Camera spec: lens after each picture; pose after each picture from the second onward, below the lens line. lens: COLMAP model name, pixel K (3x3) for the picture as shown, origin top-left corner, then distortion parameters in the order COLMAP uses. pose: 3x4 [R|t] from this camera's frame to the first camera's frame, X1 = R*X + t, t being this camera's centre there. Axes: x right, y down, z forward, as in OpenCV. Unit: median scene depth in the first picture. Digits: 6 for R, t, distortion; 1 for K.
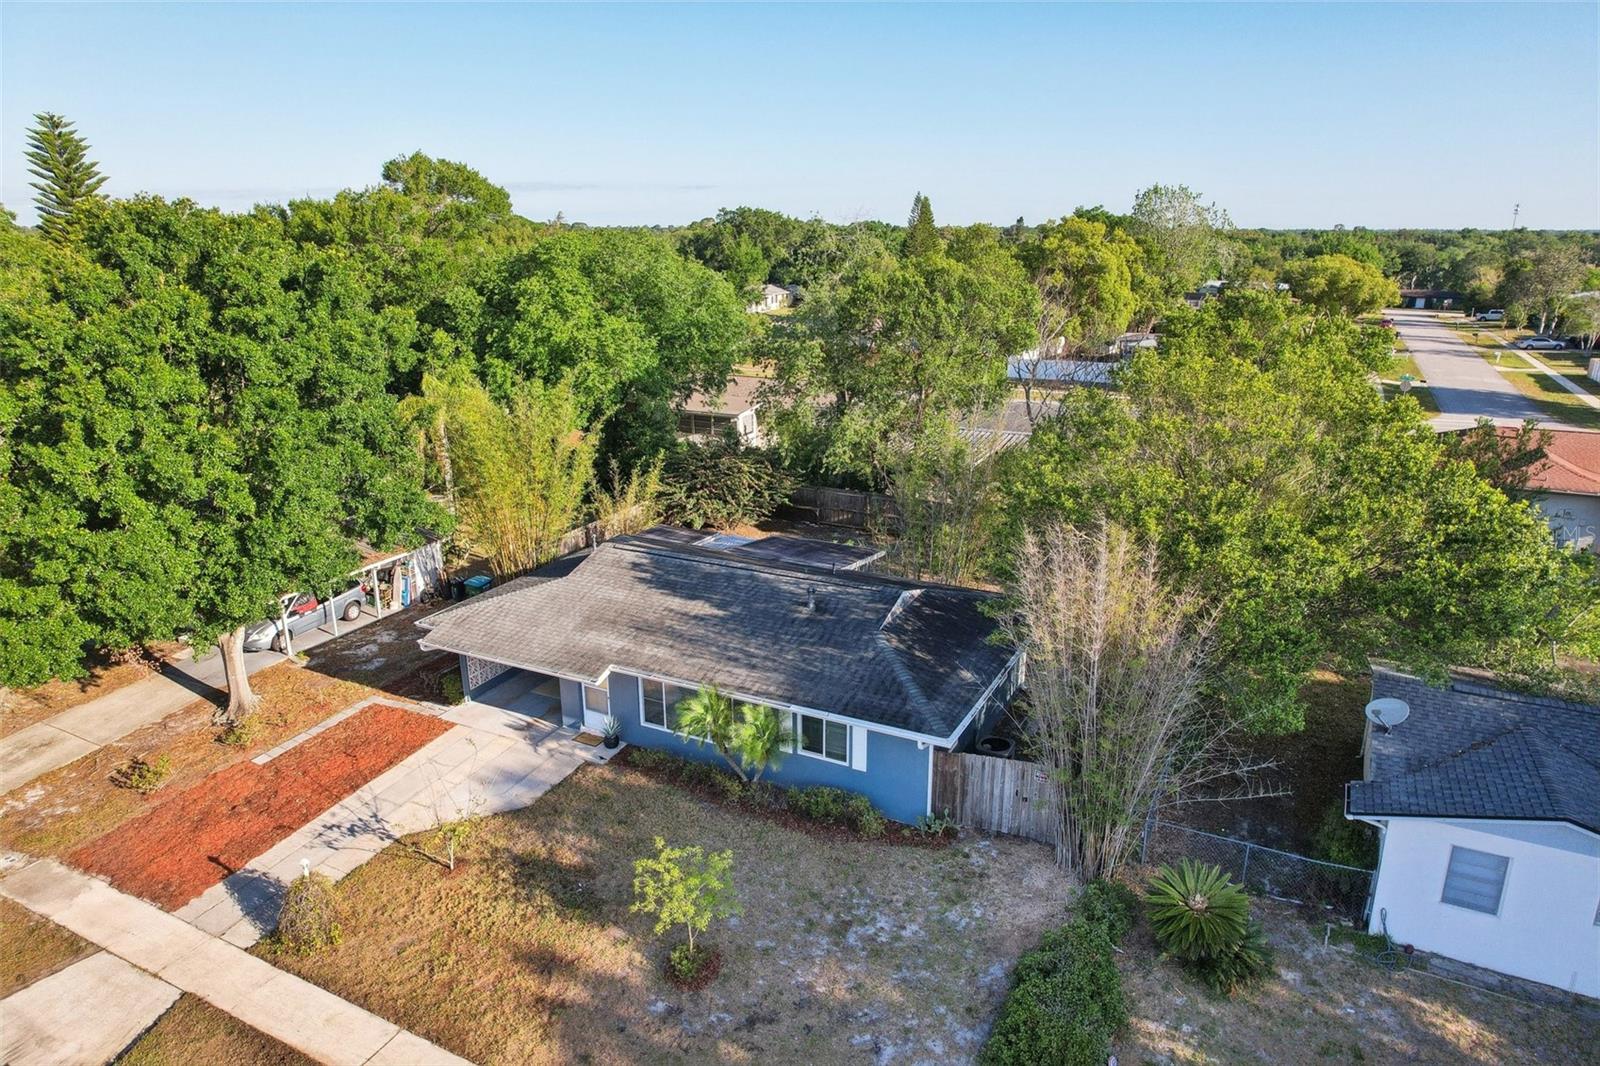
lens RADIAL K [[1019.7, 0, 800.0], [0, 1019.7, 533.0], [0, 0, 1]] dist [-0.026848, -0.001163]
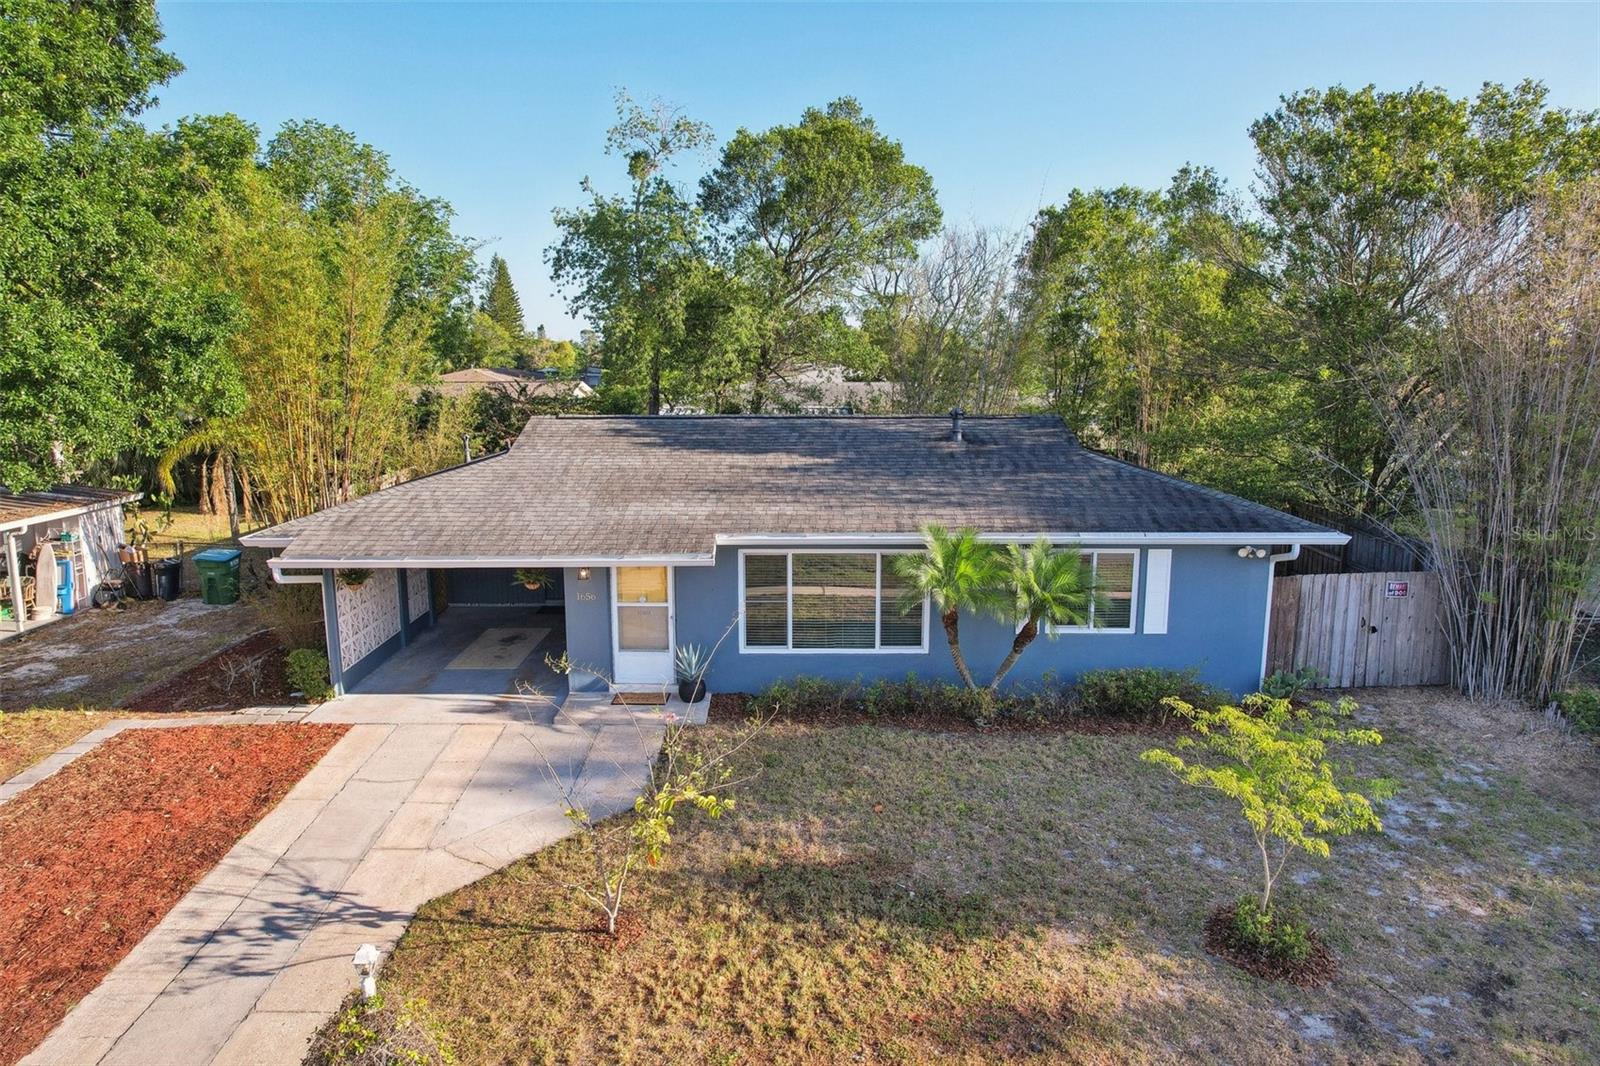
lens RADIAL K [[1022.0, 0, 800.0], [0, 1022.0, 533.0], [0, 0, 1]] dist [-0.060575, 0.067129]
pose [[0.891424, -0.075635, 0.446814, -0.381625], [0.126012, 0.988459, -0.084080, 0.174832], [-0.435298, 0.131255, 0.890667, 0.459973]]
